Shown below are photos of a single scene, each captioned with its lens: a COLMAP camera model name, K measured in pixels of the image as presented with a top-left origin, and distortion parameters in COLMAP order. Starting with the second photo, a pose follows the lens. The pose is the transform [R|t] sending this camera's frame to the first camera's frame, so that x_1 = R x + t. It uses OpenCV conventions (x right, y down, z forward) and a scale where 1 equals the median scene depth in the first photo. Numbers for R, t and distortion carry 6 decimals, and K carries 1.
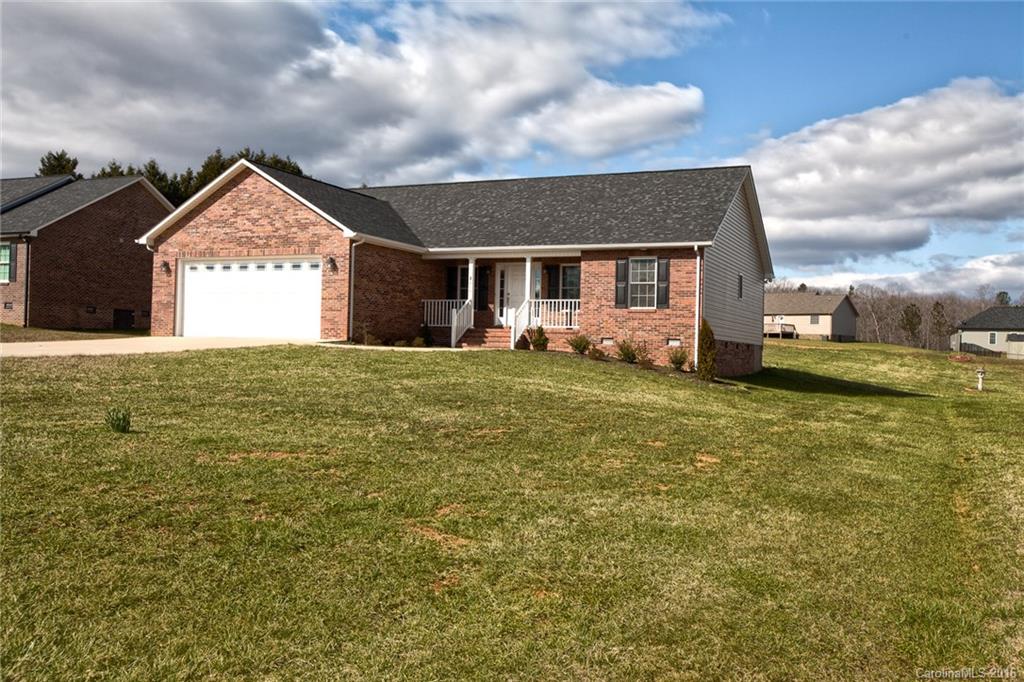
lens RADIAL K [[955.6, 0, 510.7], [0, 955.6, 342.5], [0, 0, 1]] dist [-0.005733, 0.000000]
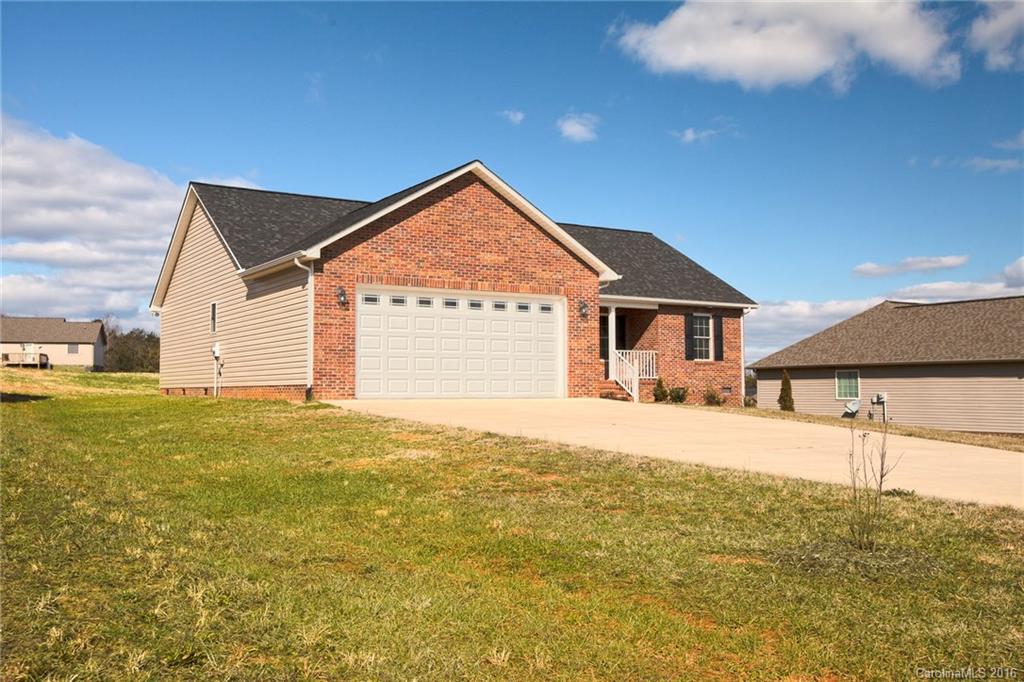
lens RADIAL K [[955.6, 0, 511.4], [0, 955.6, 341.1], [0, 0, 1]] dist [-0.005733, 0.000000]
pose [[0.573920, 0.017949, 0.818715, -0.869133], [0.003995, 0.999687, -0.024717, -0.030899], [-0.818901, 0.017456, 0.573669, 0.535905]]
